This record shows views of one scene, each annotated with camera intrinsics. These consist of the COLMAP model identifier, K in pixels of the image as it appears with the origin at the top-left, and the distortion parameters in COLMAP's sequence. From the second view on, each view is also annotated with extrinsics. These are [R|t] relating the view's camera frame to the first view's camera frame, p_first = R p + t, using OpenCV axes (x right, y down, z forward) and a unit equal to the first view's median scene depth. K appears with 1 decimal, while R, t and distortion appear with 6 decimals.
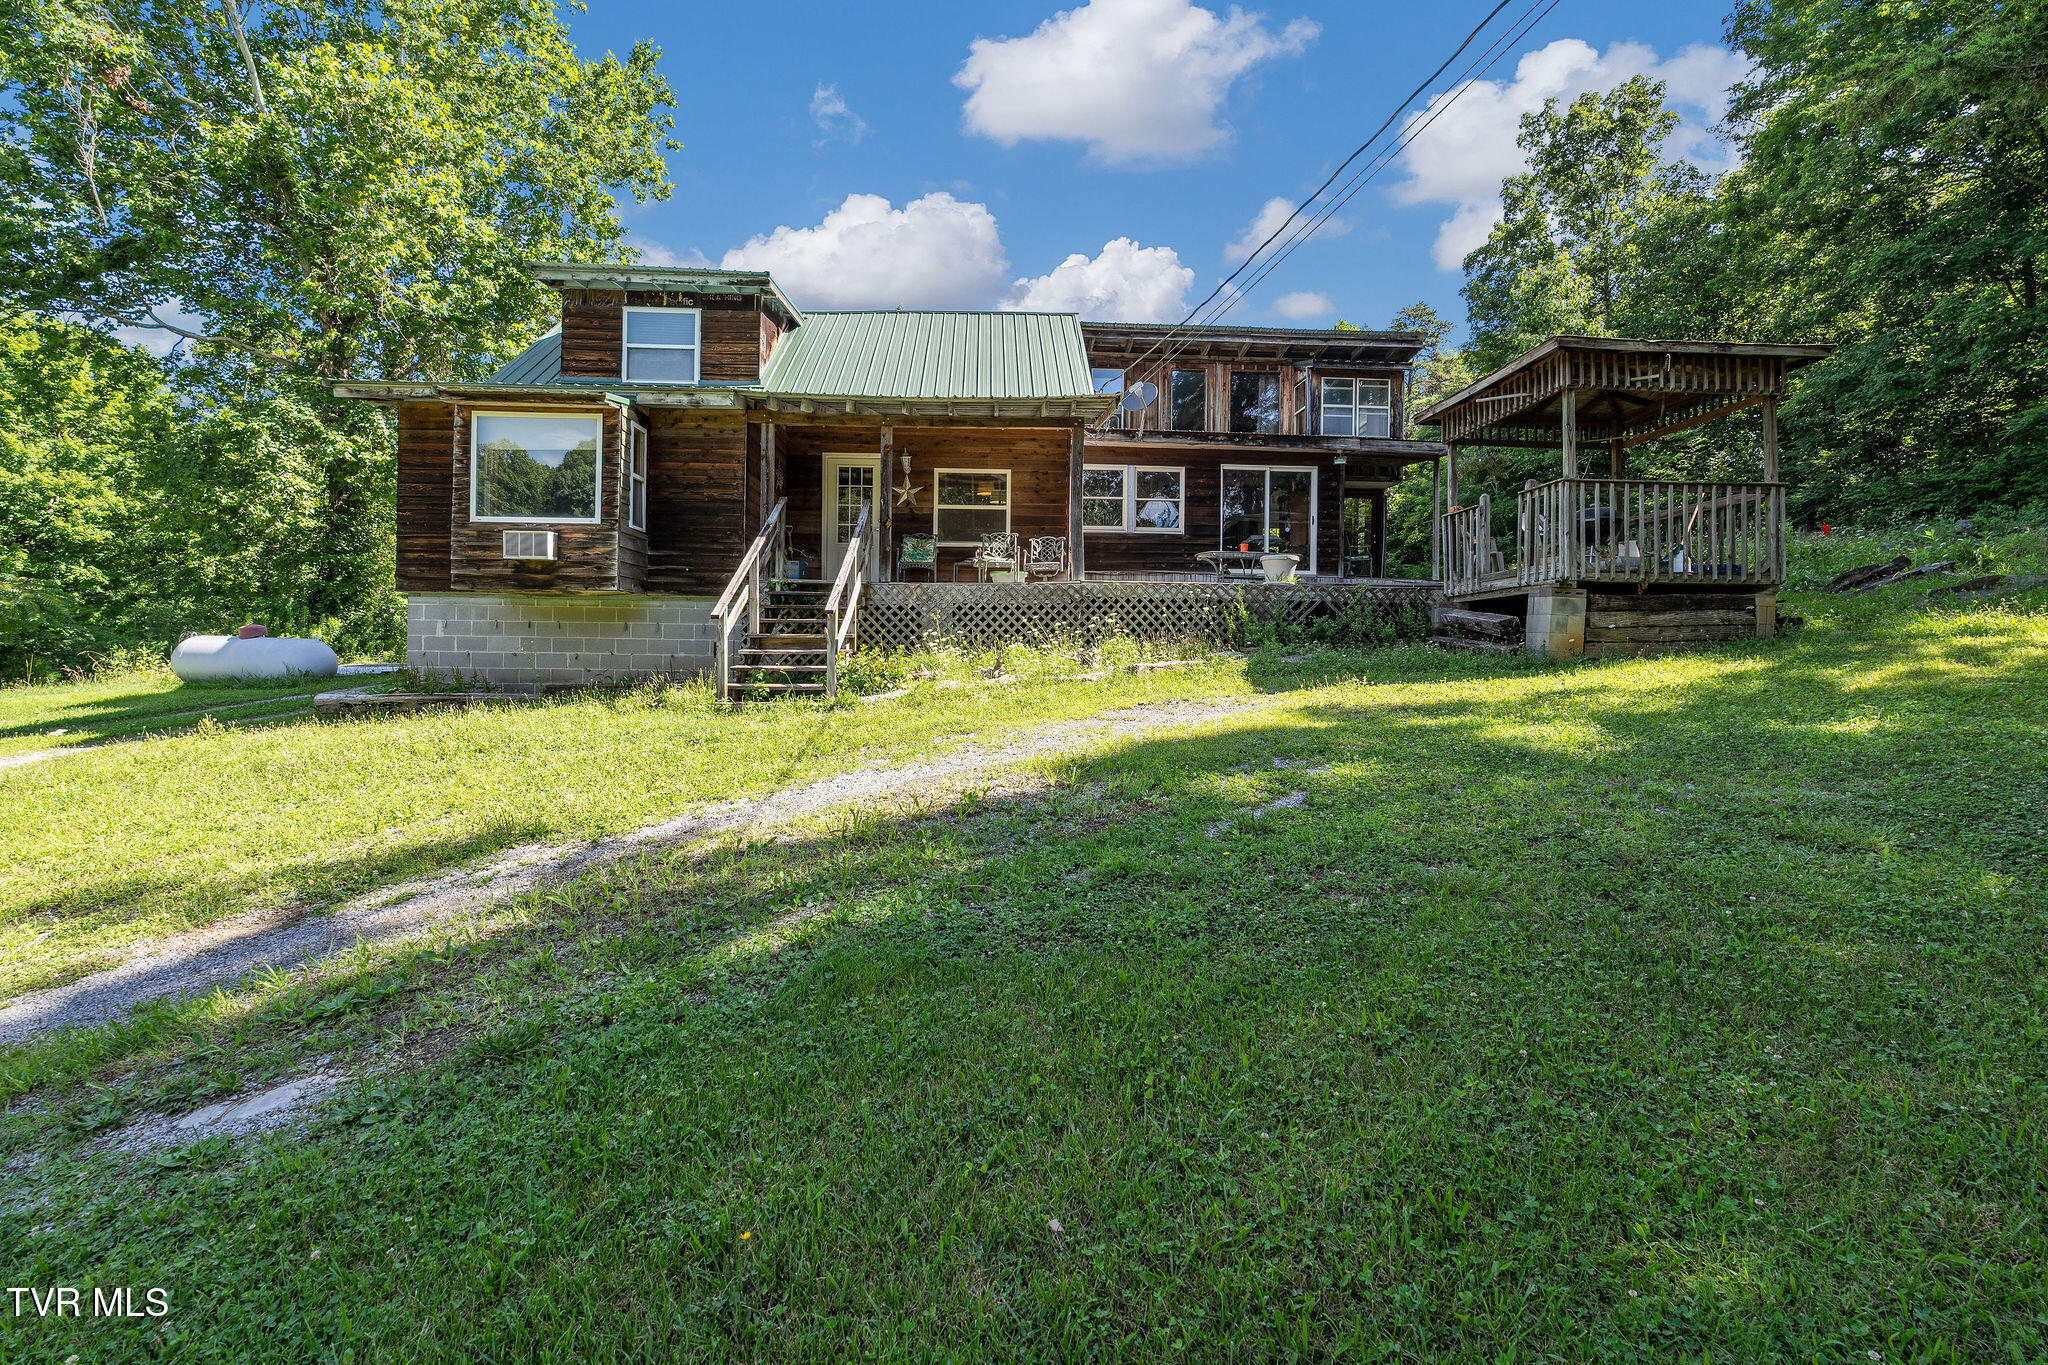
lens RADIAL K [[899.2, 0, 1014.3], [0, 899.2, 640.7], [0, 0, 1]] dist [-0.012426, -0.000259]
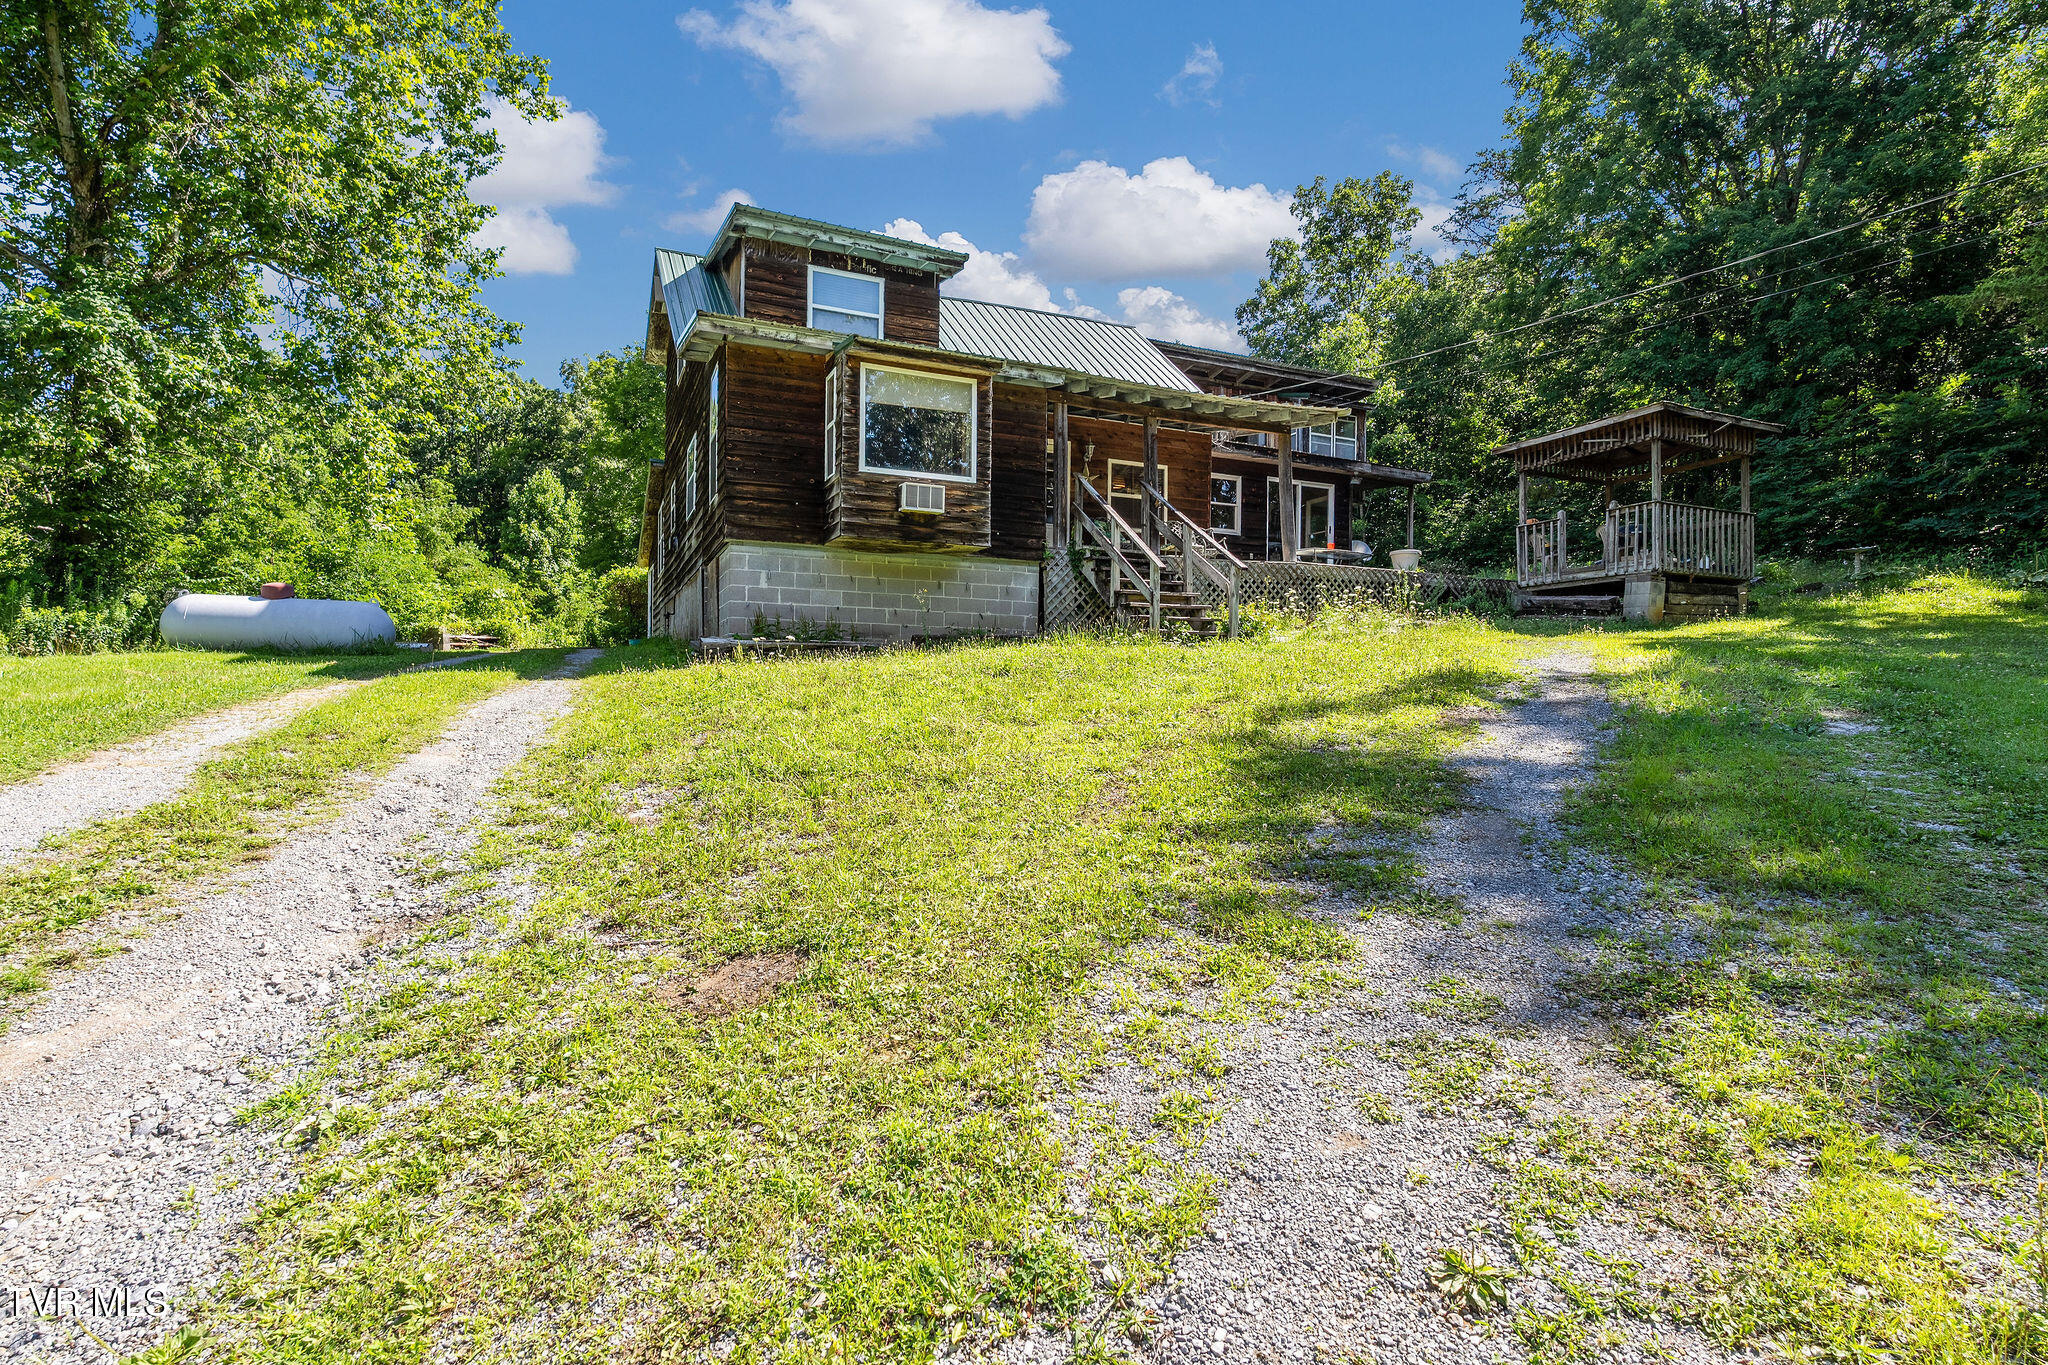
lens RADIAL K [[978.2, 0, 1025.8], [0, 978.2, 684.5], [0, 0, 1]] dist [-0.006976, -0.000219]
pose [[0.933983, 0.001117, 0.357316, -0.786034], [-0.005151, 0.999933, 0.010338, 0.092158], [-0.357280, -0.011497, 0.933926, -0.102714]]
